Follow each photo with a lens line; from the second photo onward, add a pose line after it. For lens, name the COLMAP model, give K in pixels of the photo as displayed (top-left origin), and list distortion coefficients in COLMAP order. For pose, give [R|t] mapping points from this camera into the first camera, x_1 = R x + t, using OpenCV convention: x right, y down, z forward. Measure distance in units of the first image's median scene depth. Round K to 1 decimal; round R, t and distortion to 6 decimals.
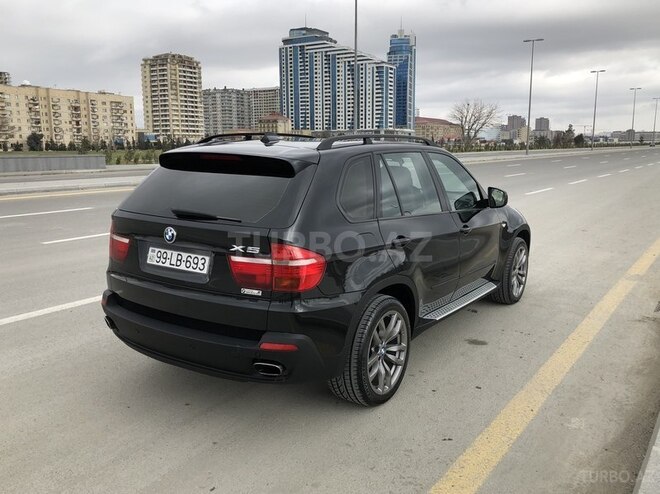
lens RADIAL K [[574.6, 0, 330.0], [0, 574.6, 247.0], [0, 0, 1]] dist [0.001675, -0.000097]
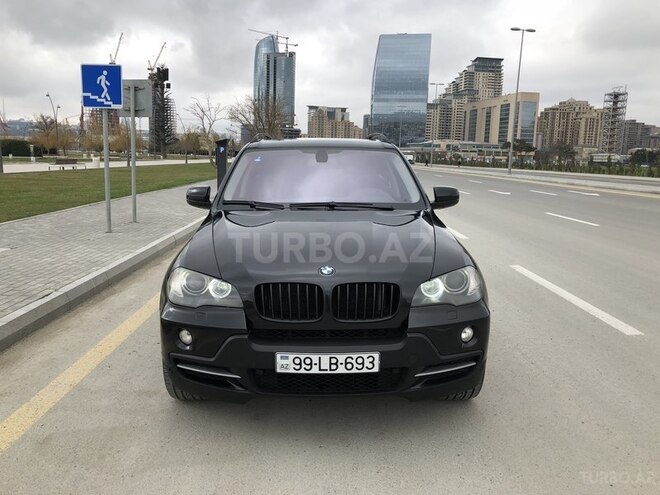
lens RADIAL K [[538.5, 0, 330.0], [0, 538.5, 247.5], [0, 0, 1]] dist [0.000532, 0.000646]
pose [[-0.804192, 0.105580, -0.584917, 0.630296], [-0.094724, 0.948753, 0.301488, -0.281244], [0.586772, 0.297860, -0.752979, 1.810496]]
